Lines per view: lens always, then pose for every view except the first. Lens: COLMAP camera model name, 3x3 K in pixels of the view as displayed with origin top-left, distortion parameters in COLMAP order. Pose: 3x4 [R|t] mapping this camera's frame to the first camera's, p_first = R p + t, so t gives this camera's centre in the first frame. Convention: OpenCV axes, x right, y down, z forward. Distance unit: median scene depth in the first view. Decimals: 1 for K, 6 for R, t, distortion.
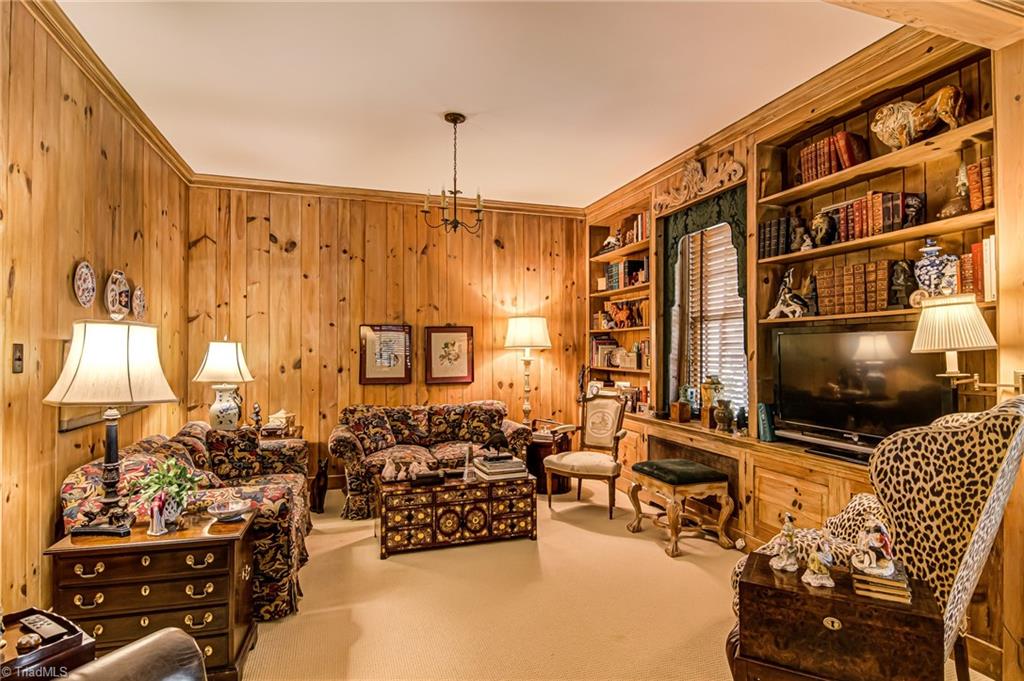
lens RADIAL K [[537.9, 0, 511.0], [0, 537.9, 339.3], [0, 0, 1]] dist [0.021162, -0.013941]
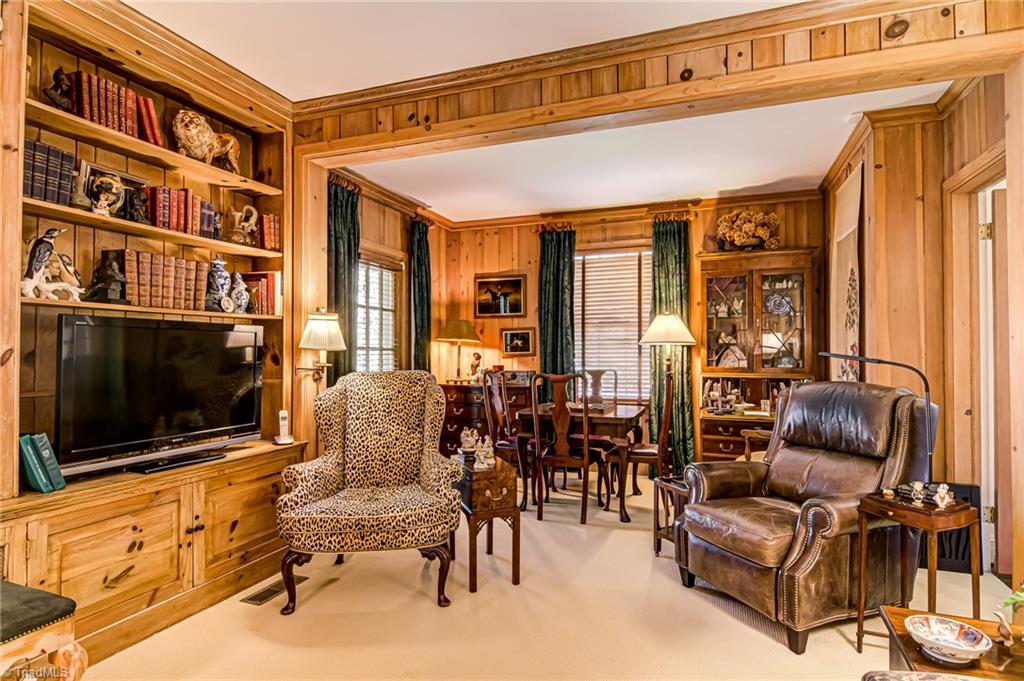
lens RADIAL K [[537.9, 0, 511.6], [0, 537.9, 346.2], [0, 0, 1]] dist [0.021162, -0.013941]
pose [[-0.785288, 0.004787, 0.619112, -0.396449], [-0.010639, 0.999718, -0.021223, 0.029152], [-0.619039, -0.023253, -0.785016, 1.334602]]
